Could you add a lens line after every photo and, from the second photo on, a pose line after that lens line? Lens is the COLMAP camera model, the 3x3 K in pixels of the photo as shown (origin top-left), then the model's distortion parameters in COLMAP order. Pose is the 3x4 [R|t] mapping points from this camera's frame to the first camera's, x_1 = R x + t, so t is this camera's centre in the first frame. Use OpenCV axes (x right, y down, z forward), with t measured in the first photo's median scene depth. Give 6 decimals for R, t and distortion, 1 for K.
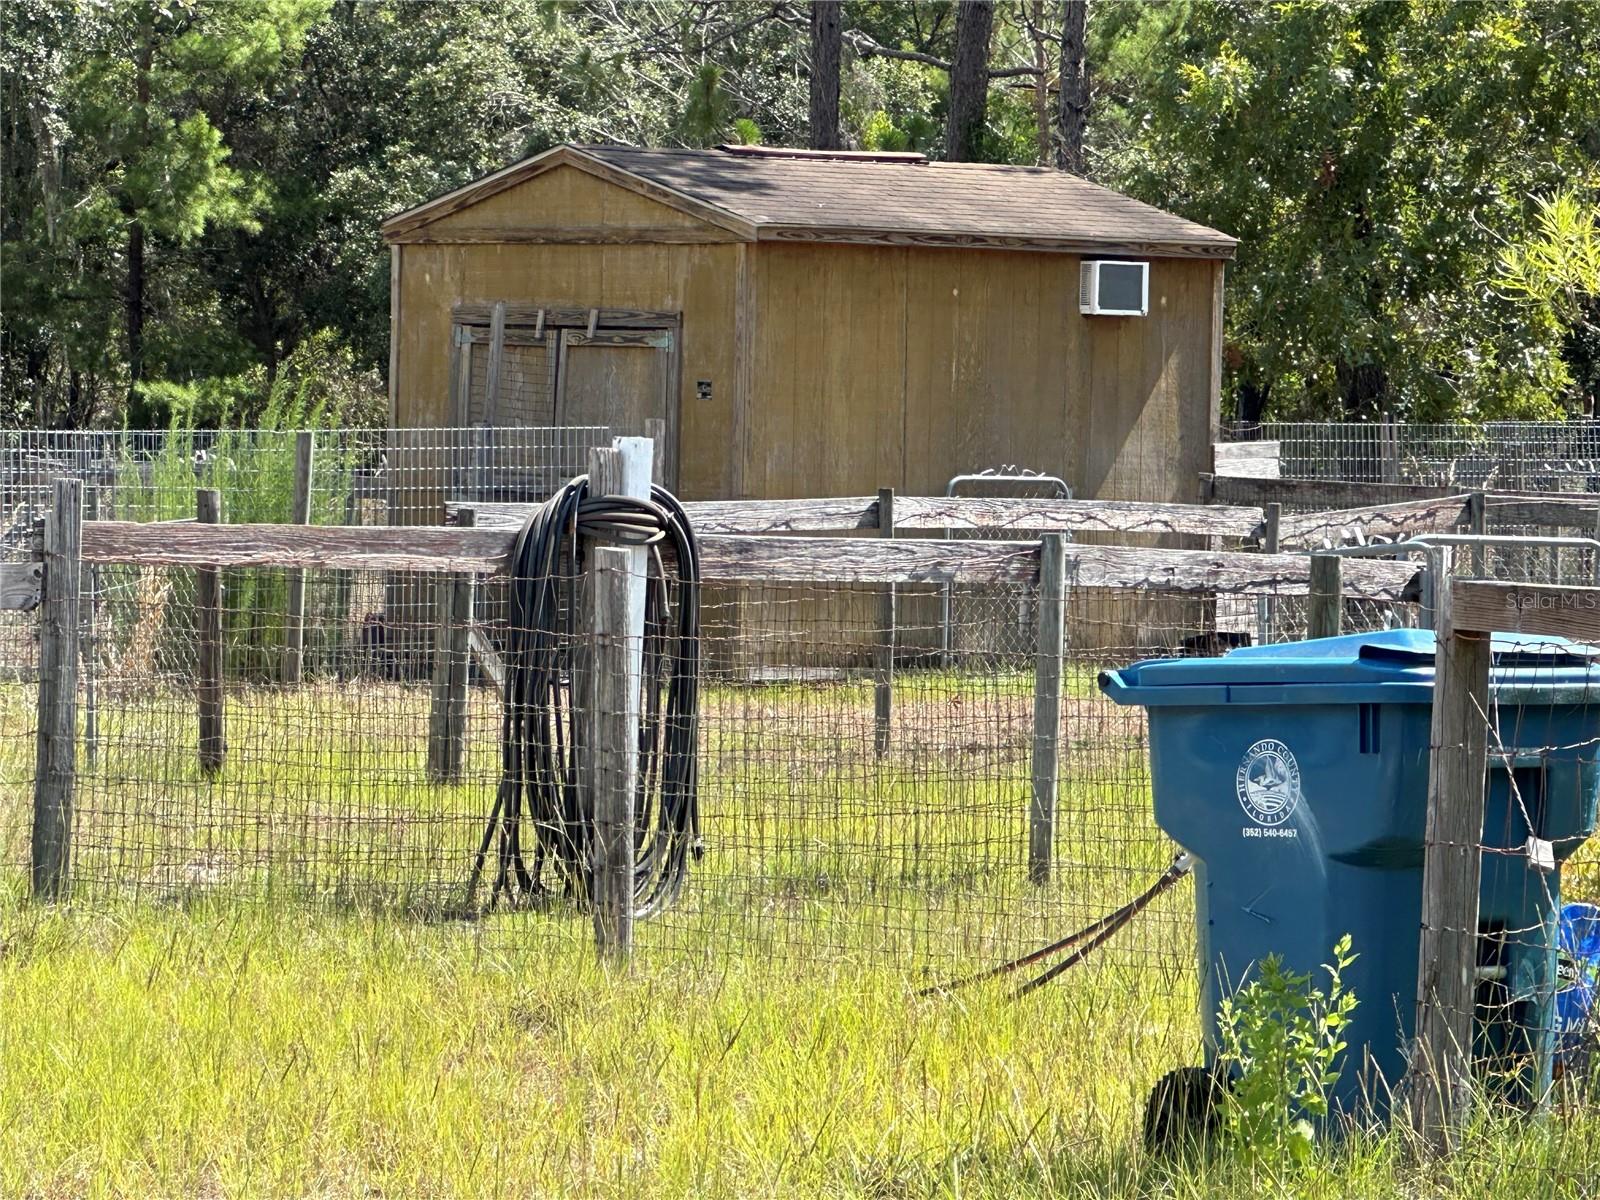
lens RADIAL K [[7017.6, 0, 800.0], [0, 7017.6, 600.0], [0, 0, 1]] dist [-1.233041, -0.485365]
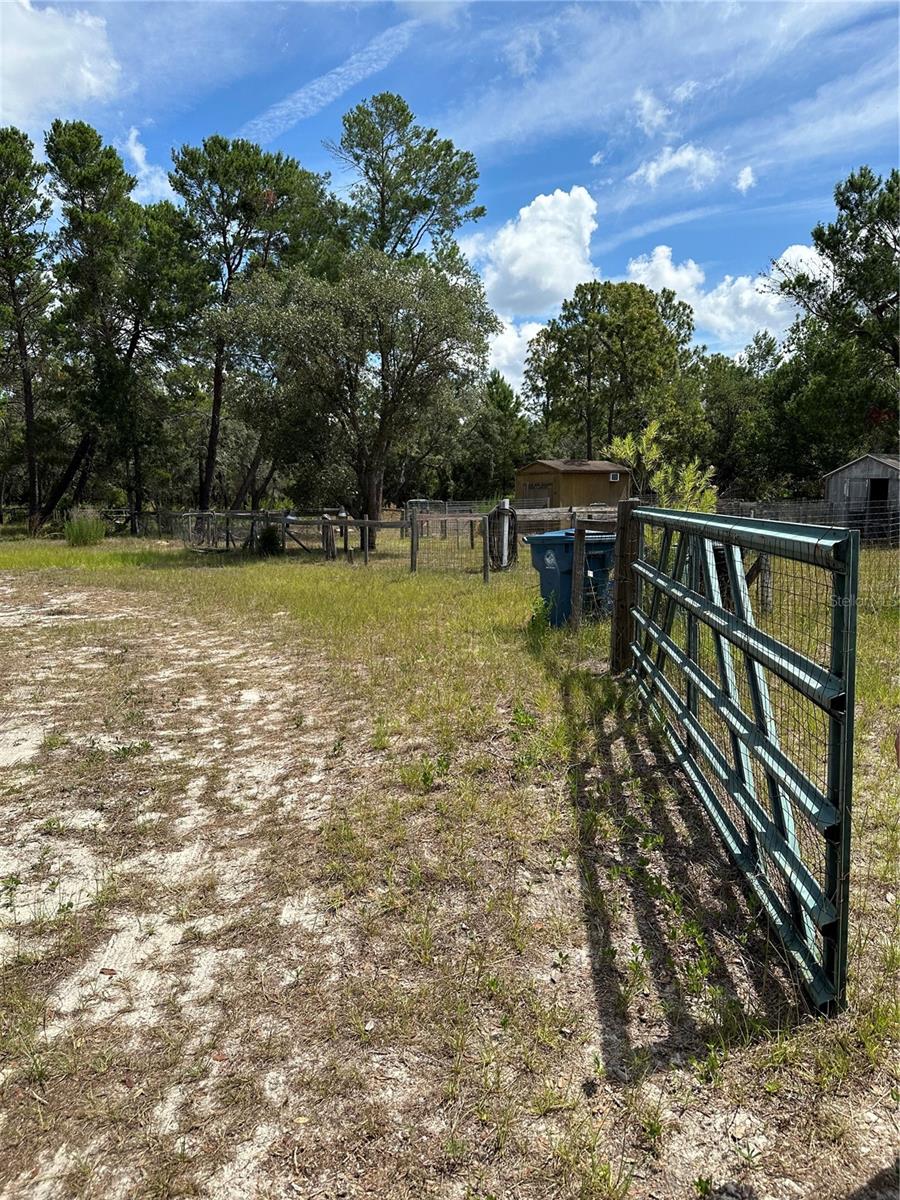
lens RADIAL K [[848.2, 0, 450.0], [0, 848.2, 600.0], [0, 0, 1]] dist [0.152915, -0.144082]
pose [[0.986200, -0.010935, -0.165199, 0.055653], [0.025949, 0.995693, 0.089002, -0.001077], [0.163514, -0.092060, 0.982236, 0.192211]]
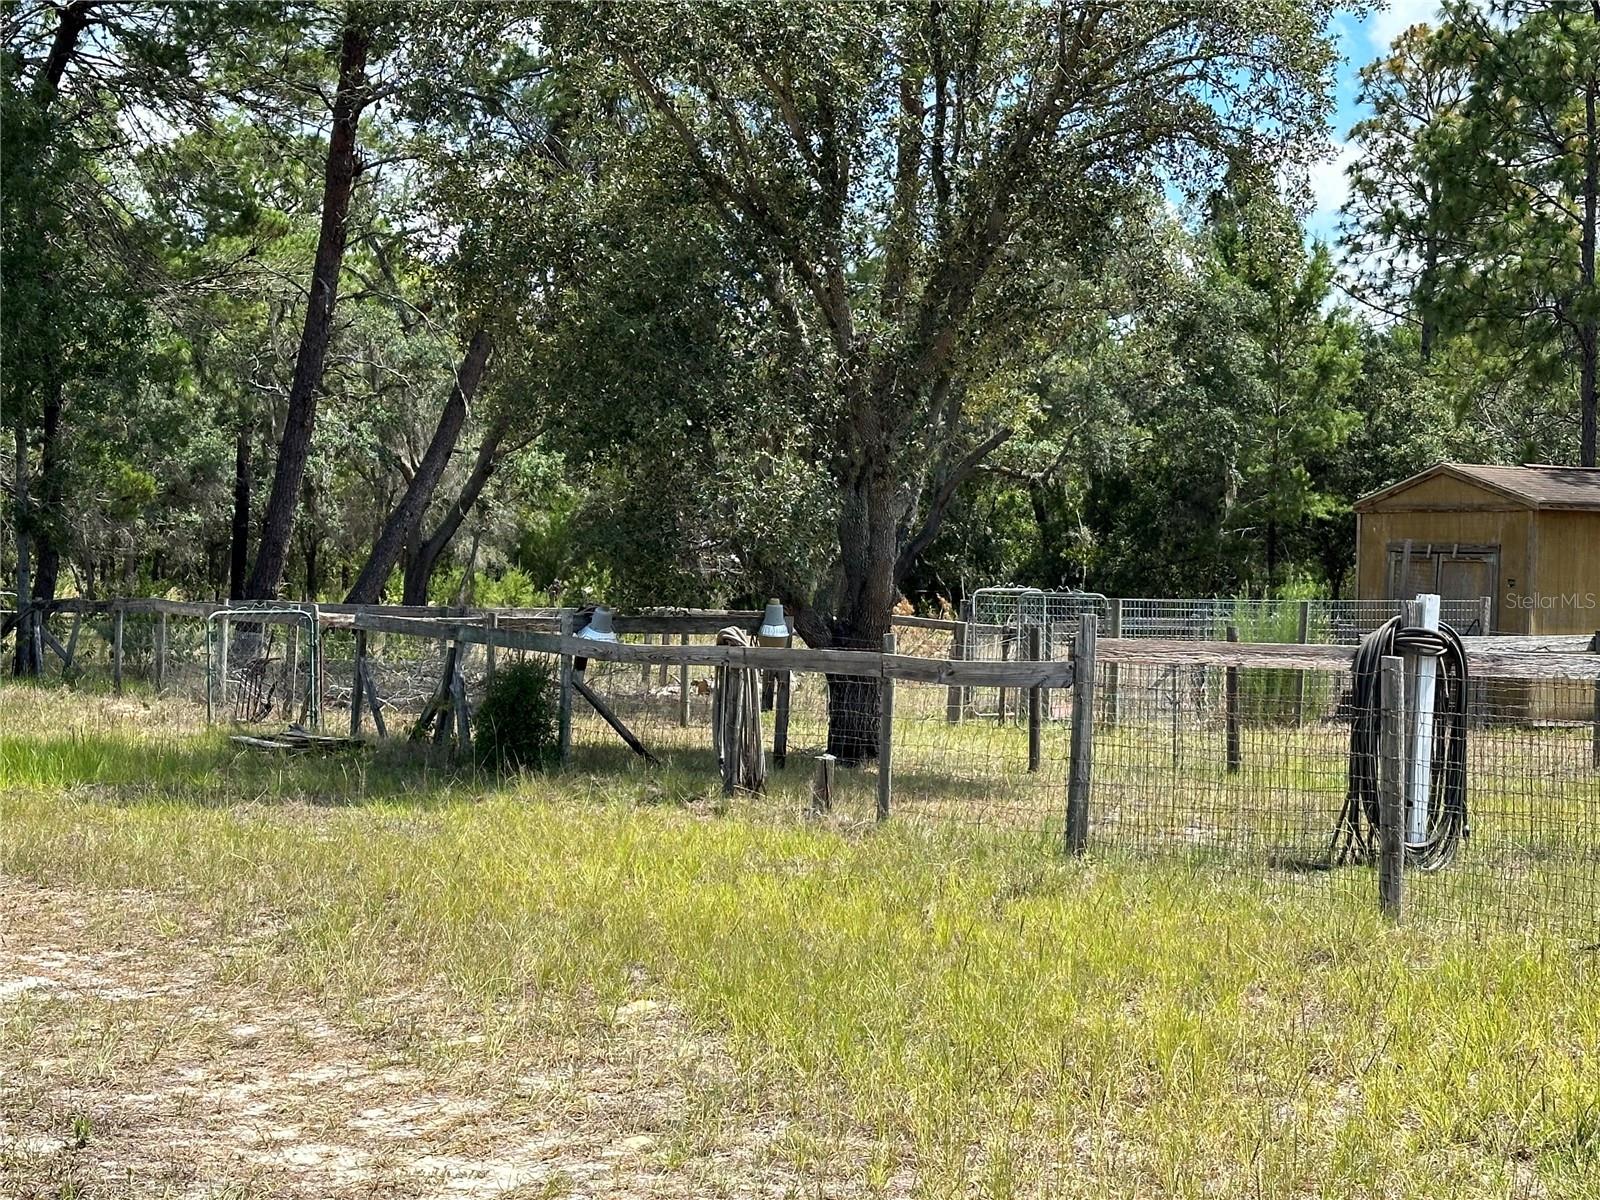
lens RADIAL K [[2948.3, 0, 800.0], [0, 2948.3, 600.0], [0, 0, 1]] dist [0.222062, -0.010274]
pose [[0.967809, 0.005857, -0.251618, 0.011434], [-0.012496, 0.999614, -0.024796, -0.001420], [0.251375, 0.027142, 0.967509, 0.238261]]
